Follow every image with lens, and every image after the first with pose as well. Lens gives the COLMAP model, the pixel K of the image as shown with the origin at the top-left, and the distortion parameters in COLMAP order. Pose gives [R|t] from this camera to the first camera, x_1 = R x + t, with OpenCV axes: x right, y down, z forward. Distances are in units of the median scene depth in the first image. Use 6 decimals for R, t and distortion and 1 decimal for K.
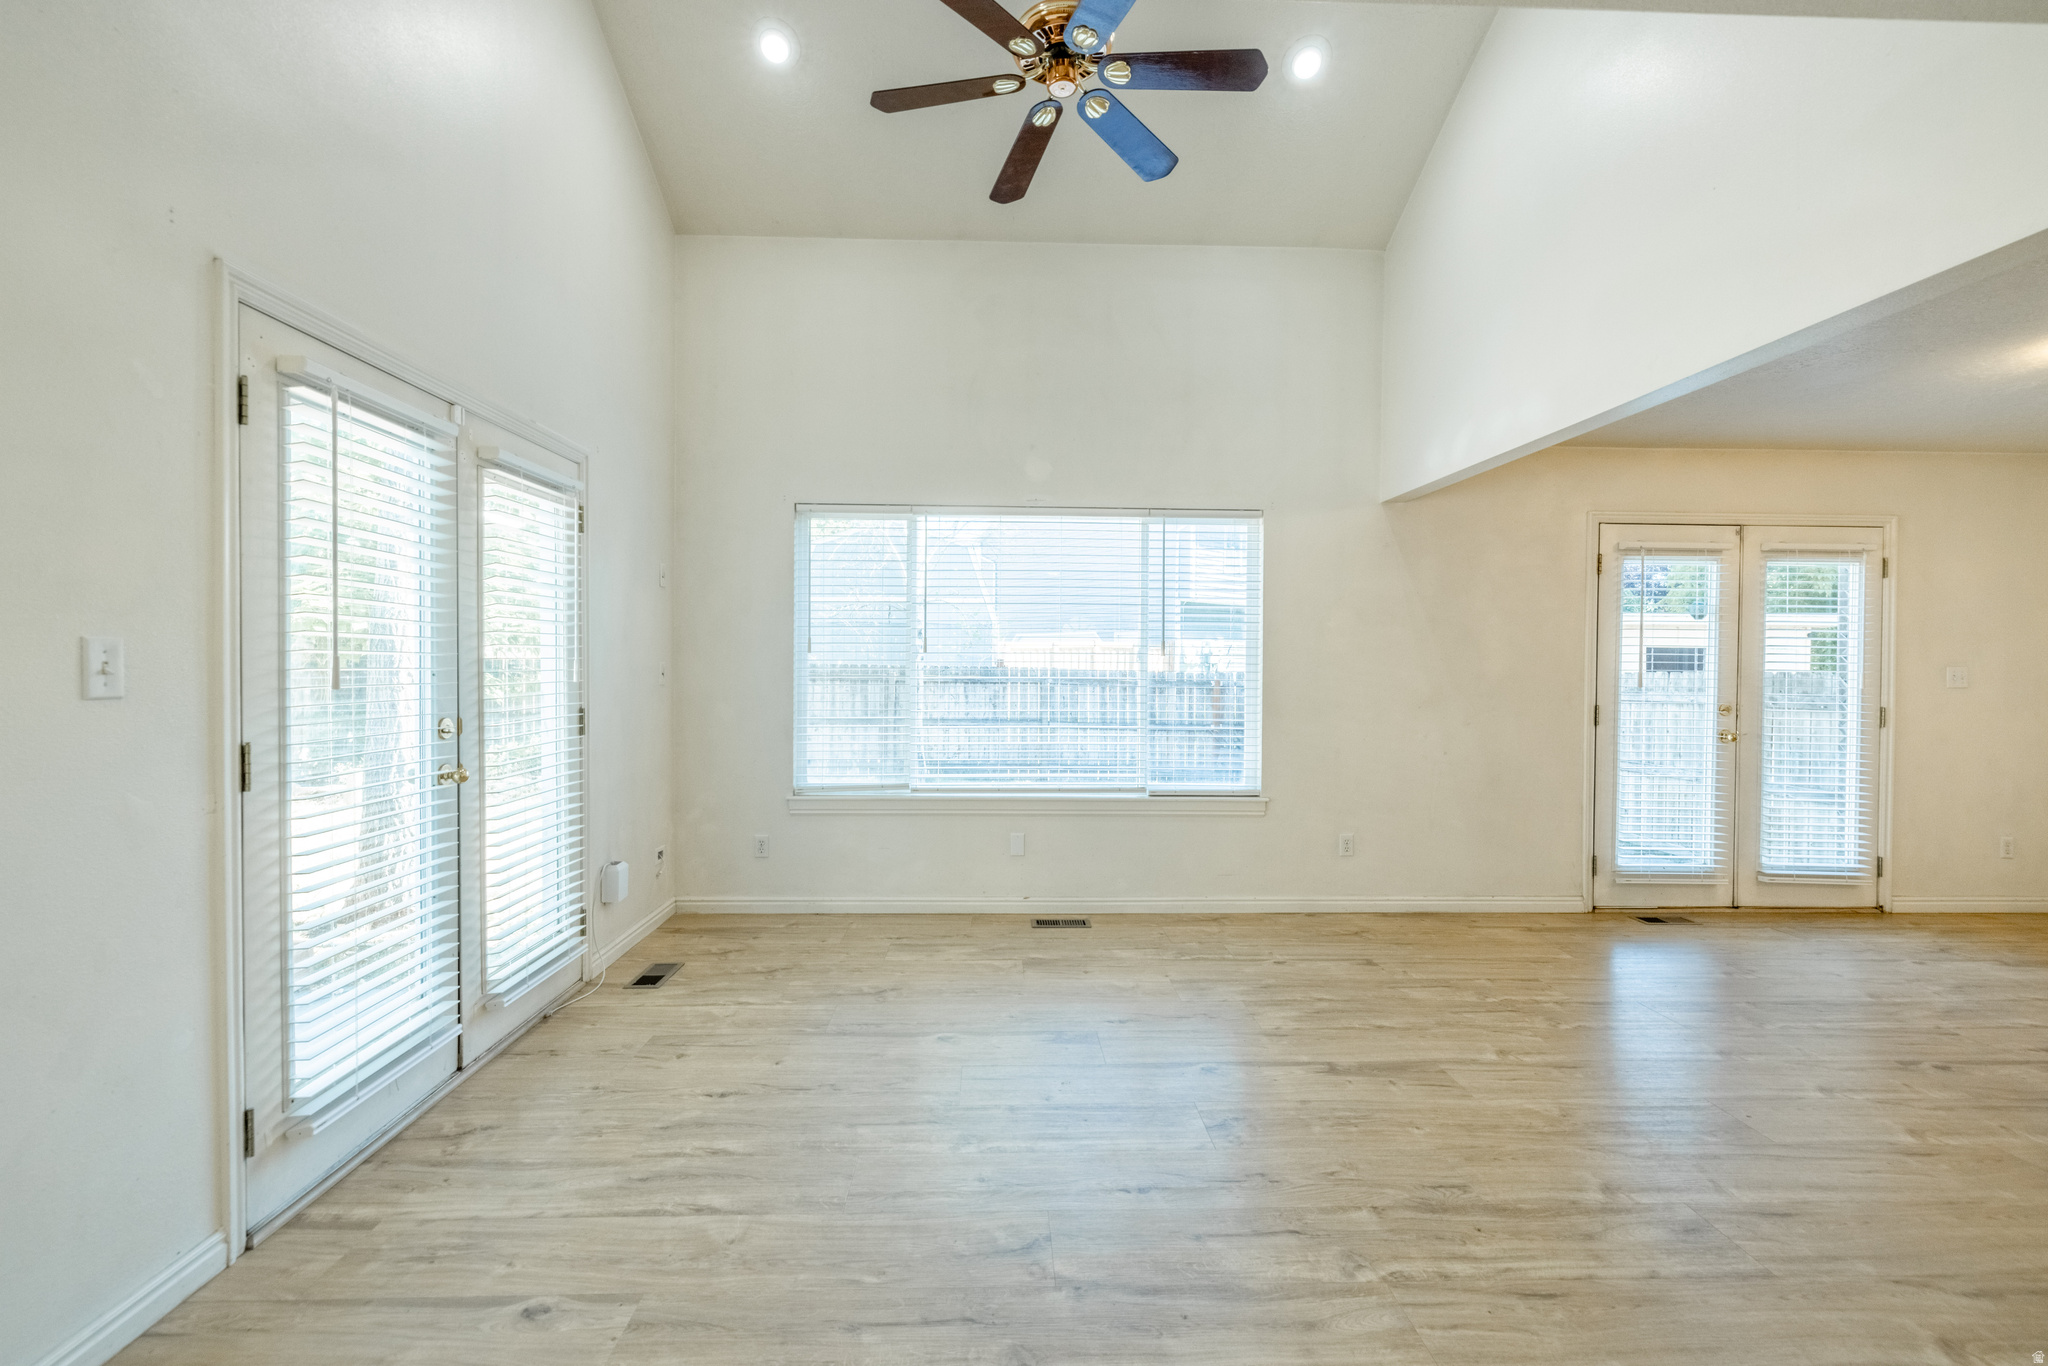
lens RADIAL K [[856.9, 0, 1019.2], [0, 856.9, 675.1], [0, 0, 1]] dist [0.000239, 0.000753]
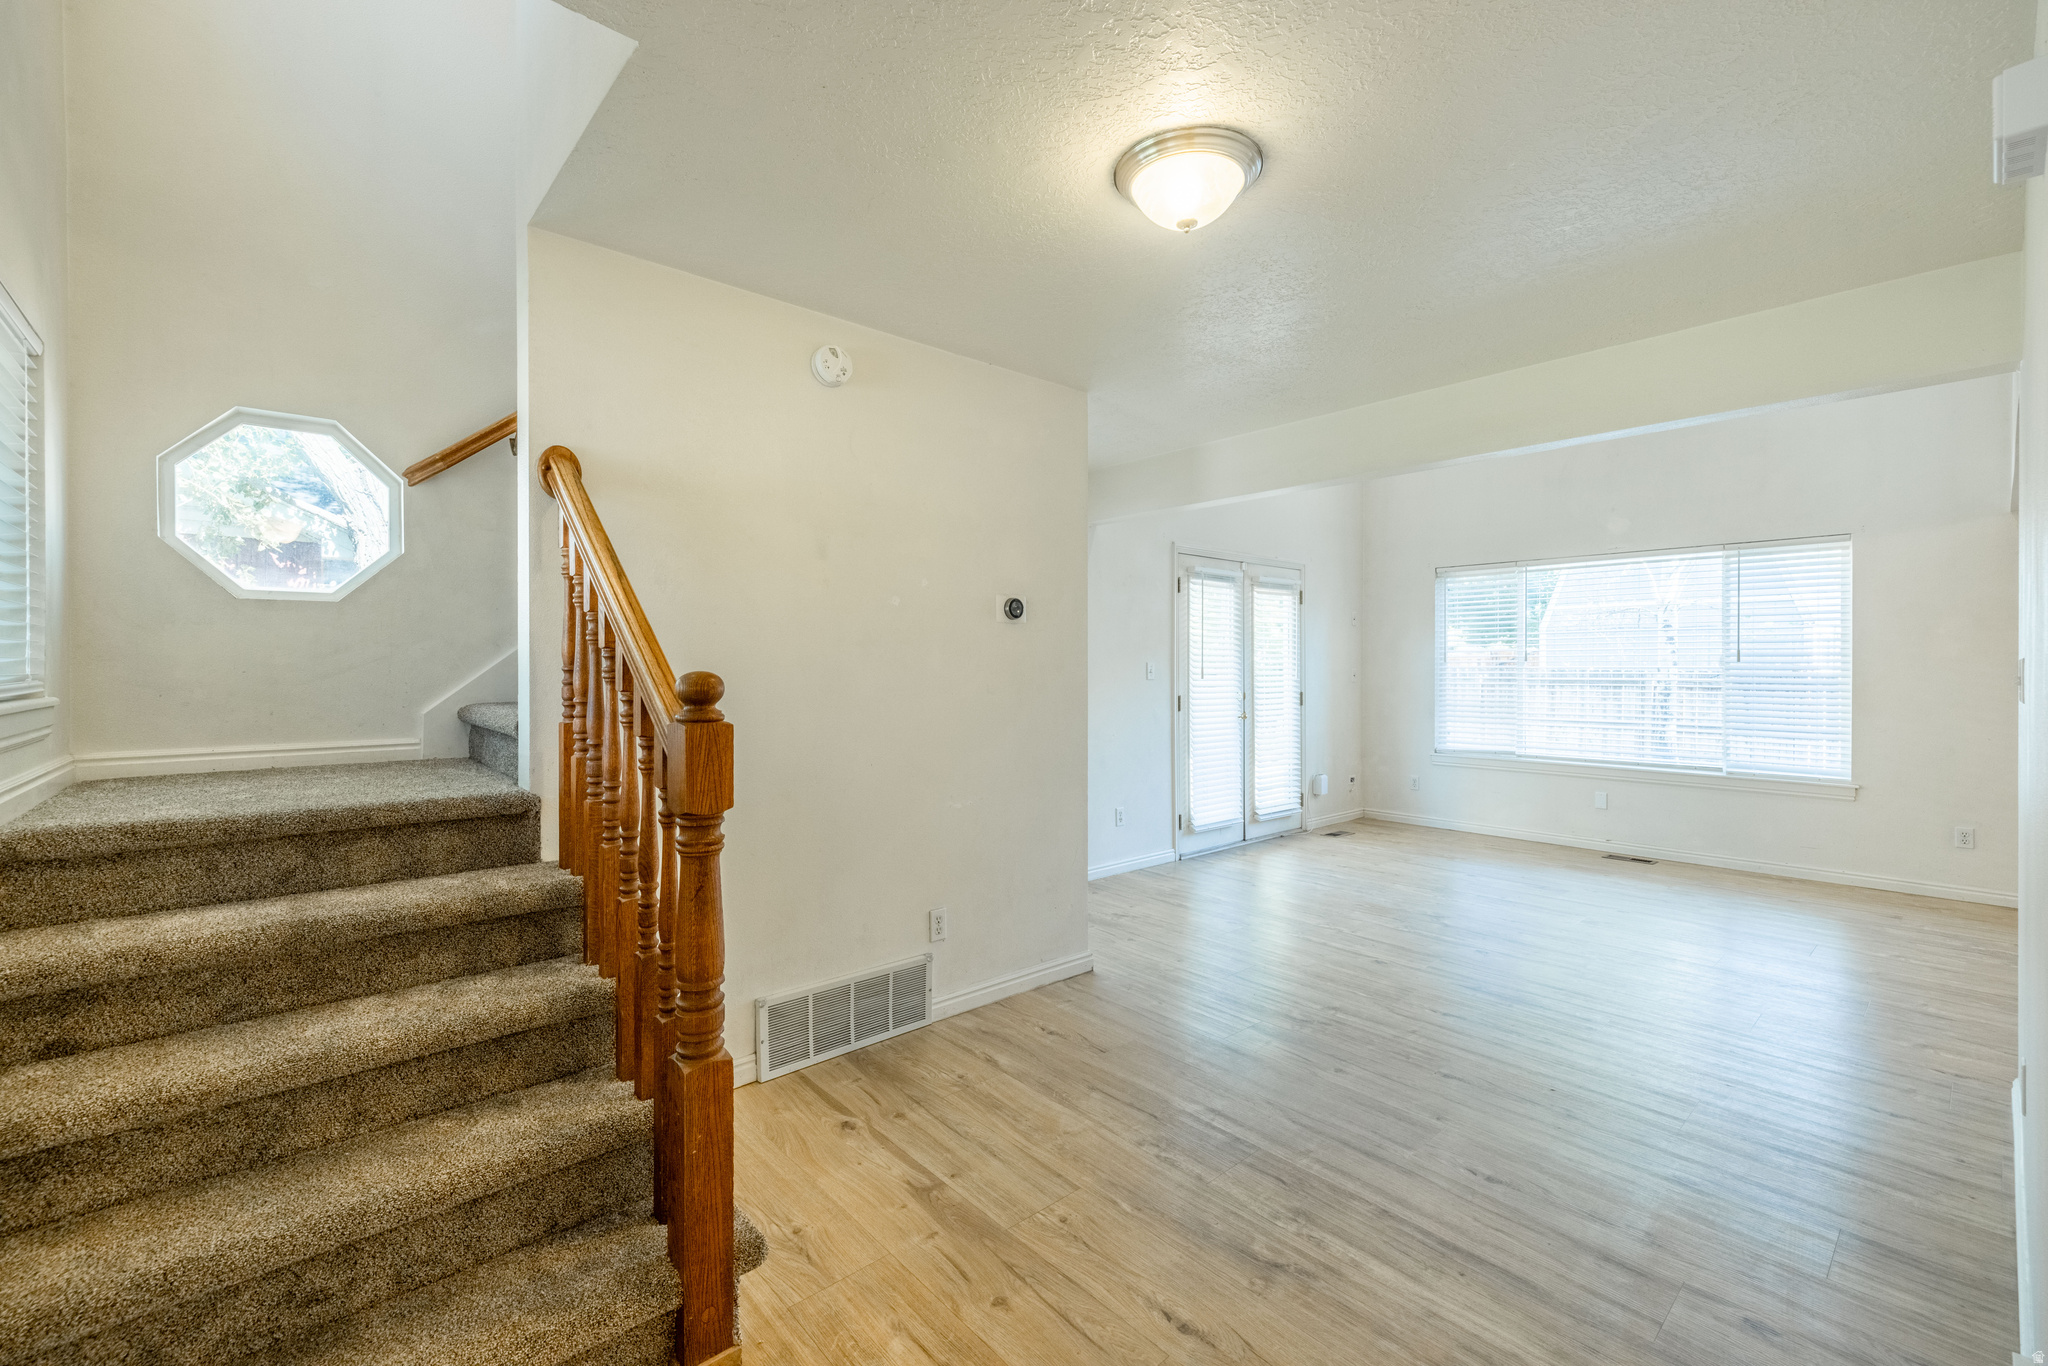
lens RADIAL K [[856.9, 0, 1018.8], [0, 856.9, 668.3], [0, 0, 1]] dist [0.000239, 0.000753]
pose [[0.632463, -0.008541, -0.774544, 0.623898], [-0.005472, 0.999865, -0.015494, 0.016349], [0.774571, 0.014038, 0.632331, -0.777603]]
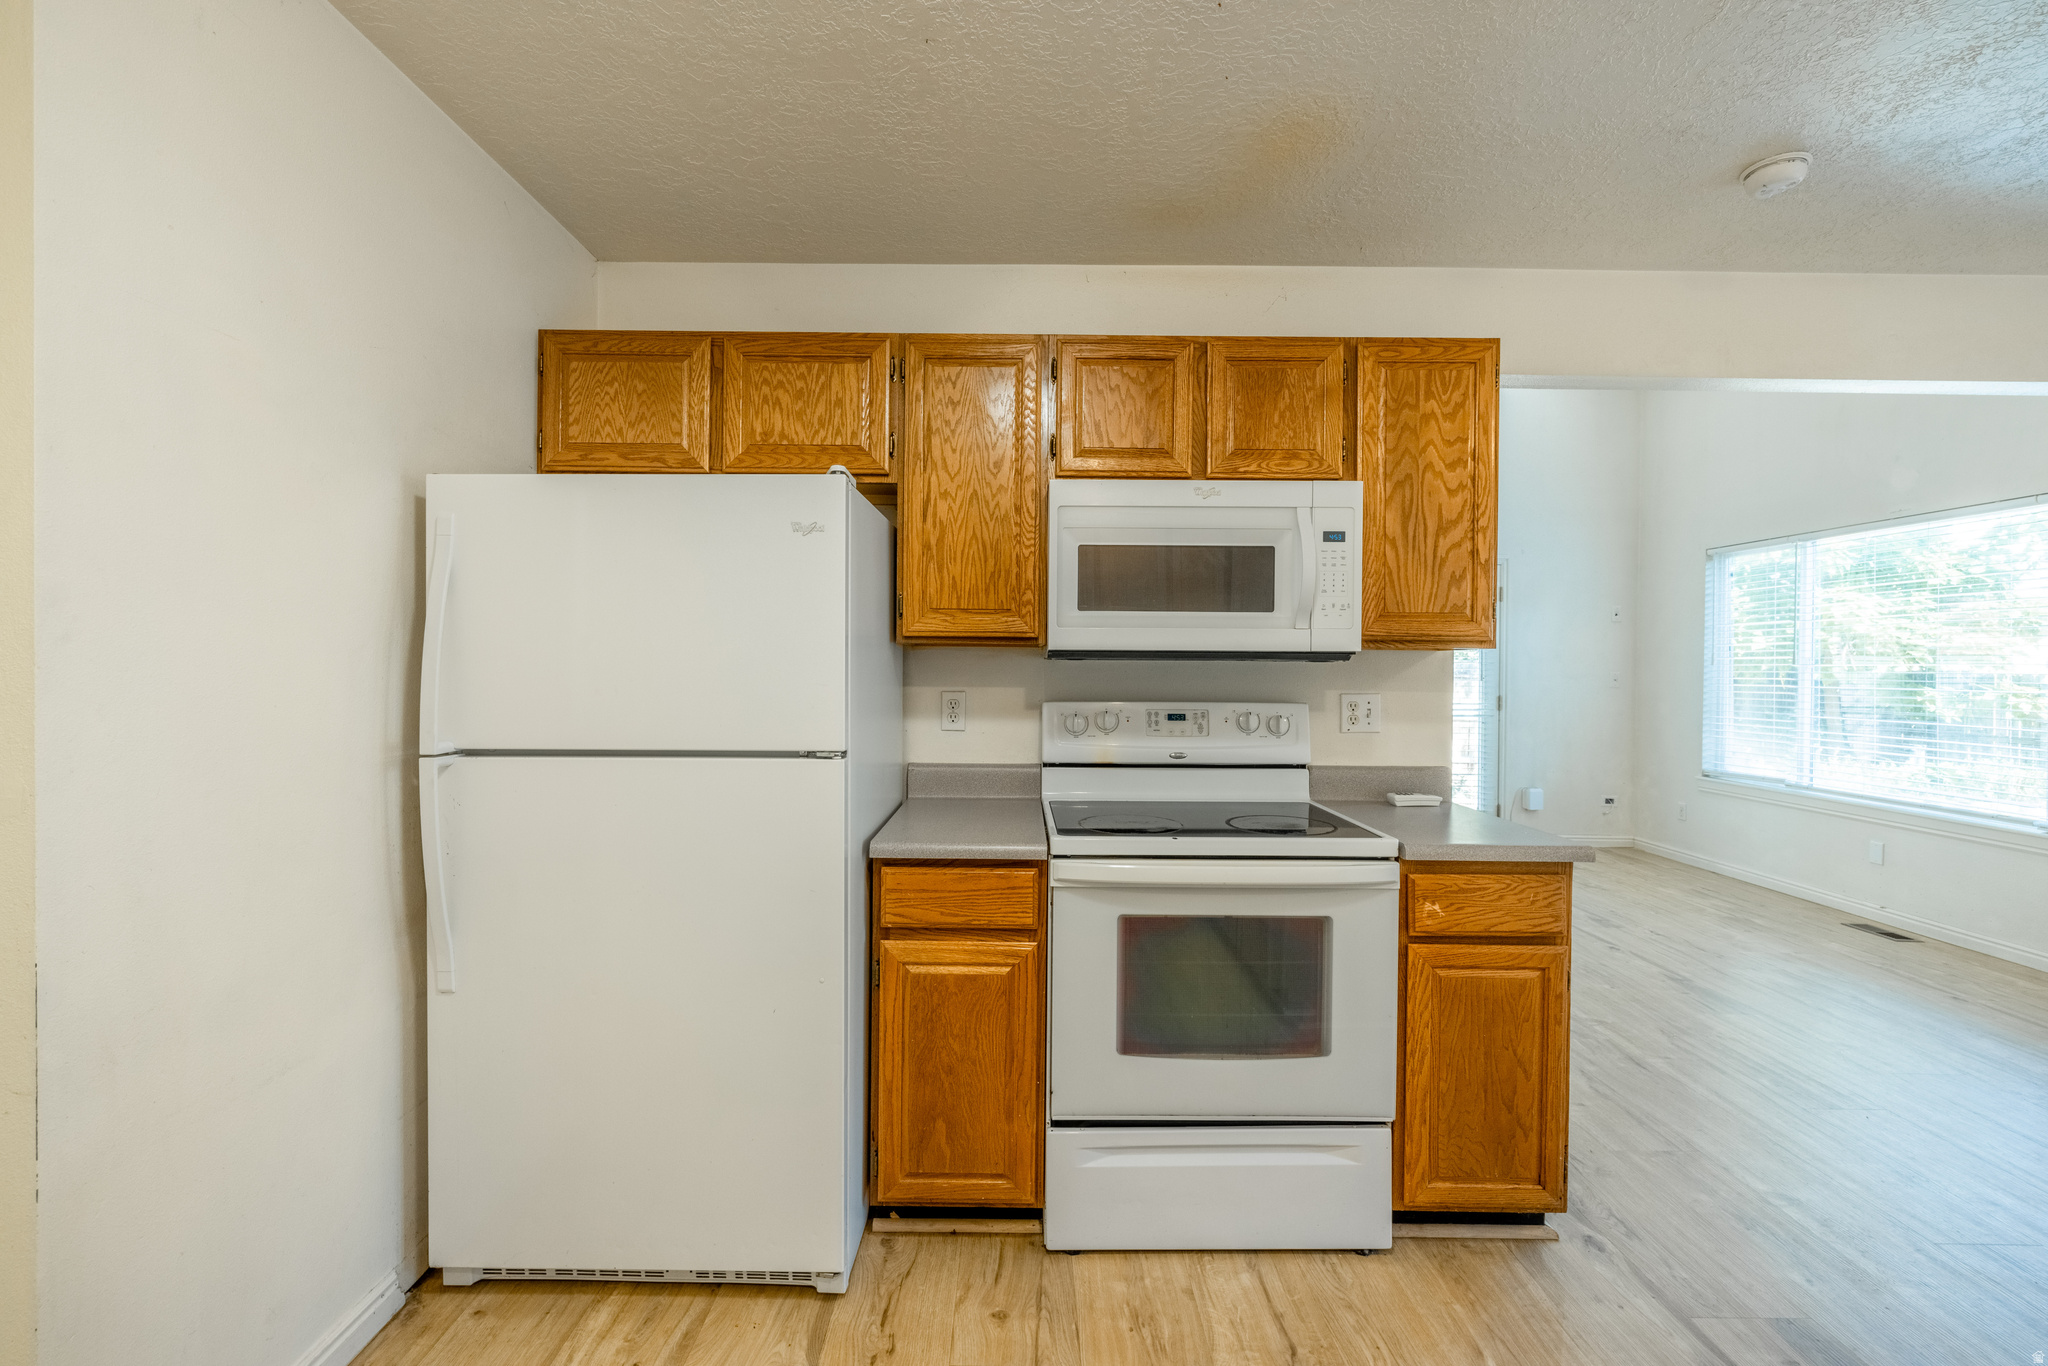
lens RADIAL K [[856.9, 0, 1017.6], [0, 856.9, 670.6], [0, 0, 1]] dist [0.000239, 0.000753]
pose [[-0.029740, -0.001383, -0.999557, 1.385260], [-0.025452, 0.999676, -0.000626, 0.011106], [0.999234, 0.025422, -0.029765, 0.012692]]
